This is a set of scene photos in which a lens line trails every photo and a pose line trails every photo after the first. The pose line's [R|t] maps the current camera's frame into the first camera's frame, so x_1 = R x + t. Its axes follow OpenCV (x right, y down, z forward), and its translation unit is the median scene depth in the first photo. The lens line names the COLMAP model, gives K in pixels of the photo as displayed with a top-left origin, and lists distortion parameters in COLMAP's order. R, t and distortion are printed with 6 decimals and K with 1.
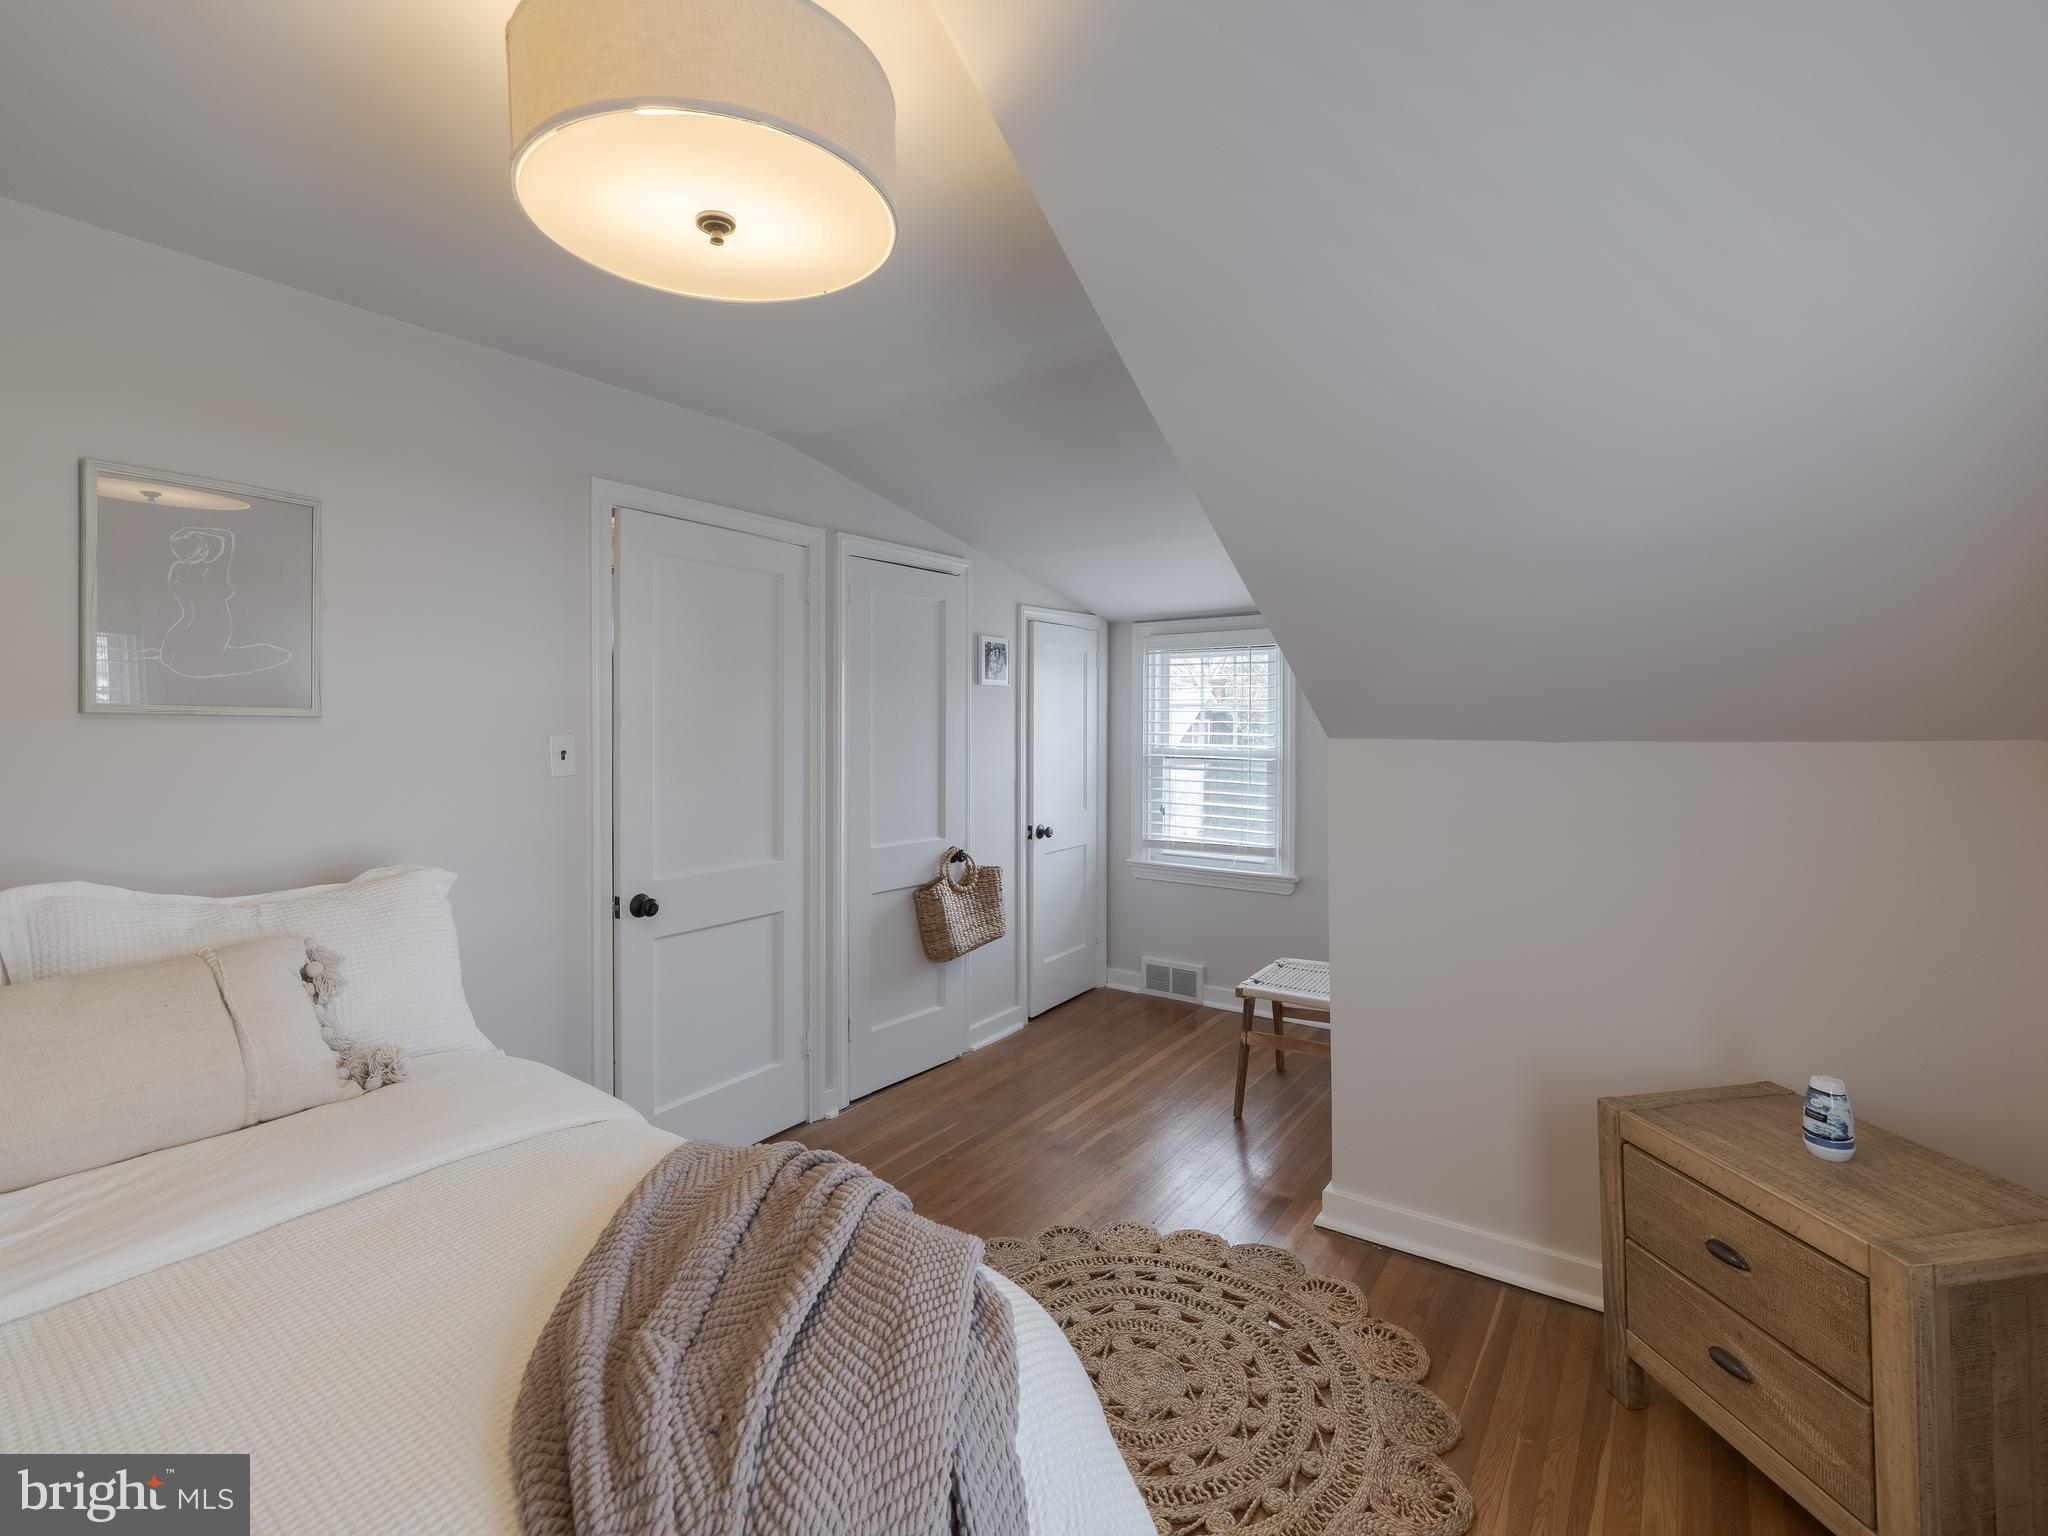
lens RADIAL K [[943.2, 0, 1026.2], [0, 943.2, 738.0], [0, 0, 1]] dist [-0.000892, -0.000647]
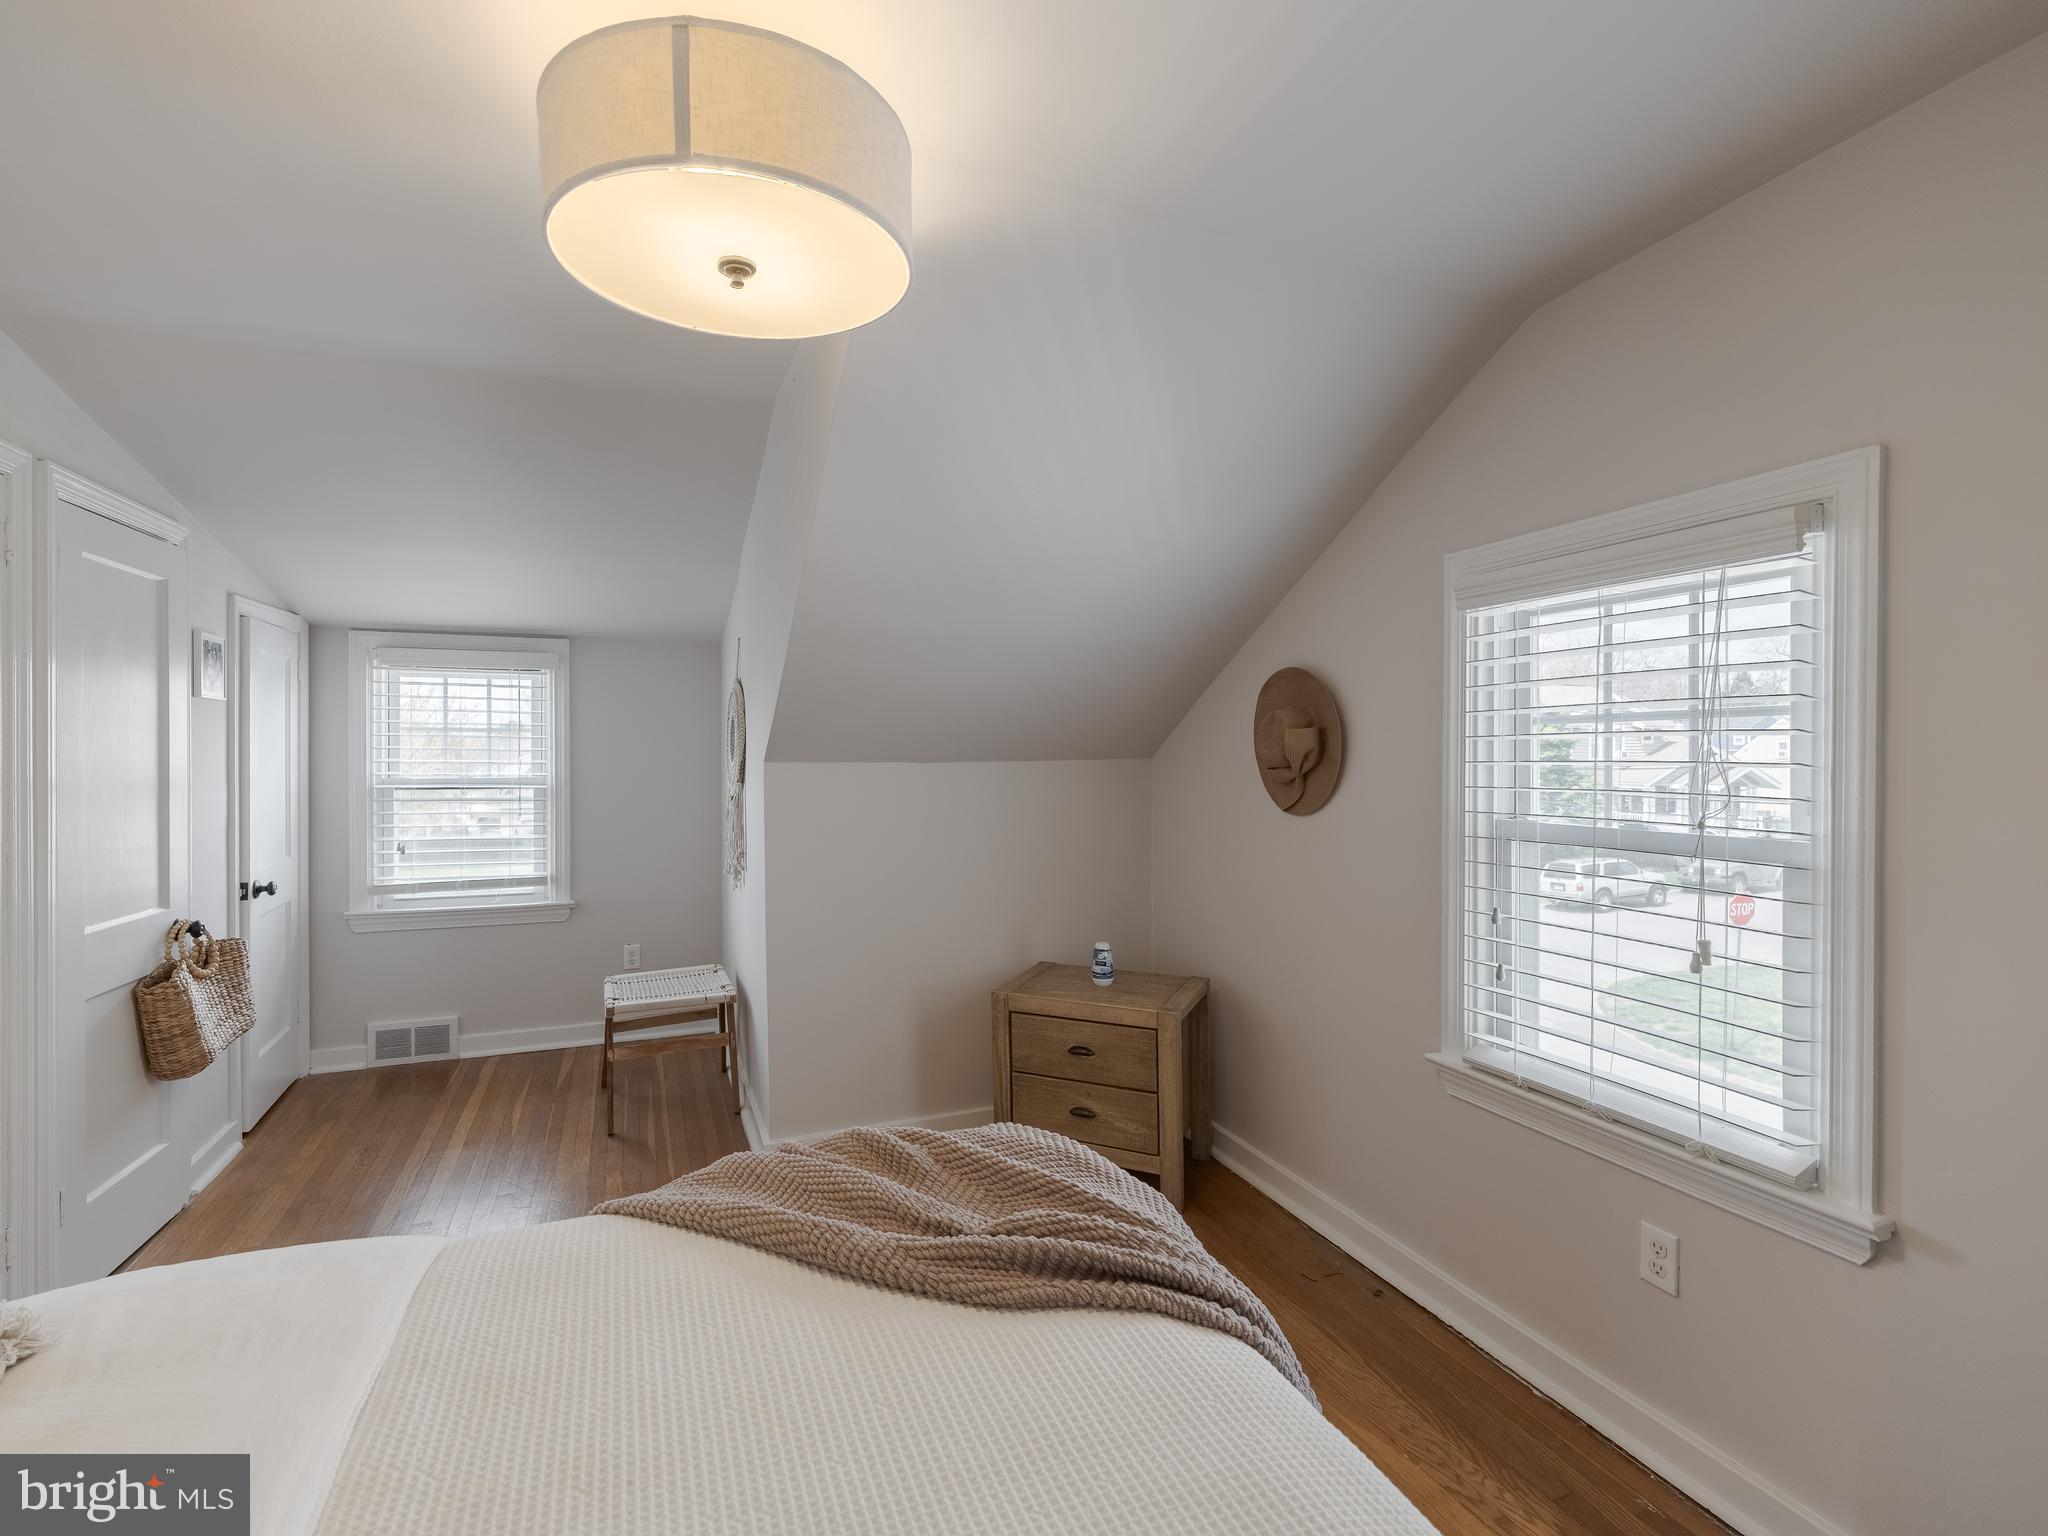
lens RADIAL K [[933.2, 0, 1021.4], [0, 933.2, 754.5], [0, 0, 1]] dist [-0.000008, -0.000221]
pose [[0.535020, -0.001941, 0.844837, -0.317328], [0.010985, 0.999929, -0.004660, -0.000825], [-0.844768, 0.011773, 0.535004, 0.059736]]
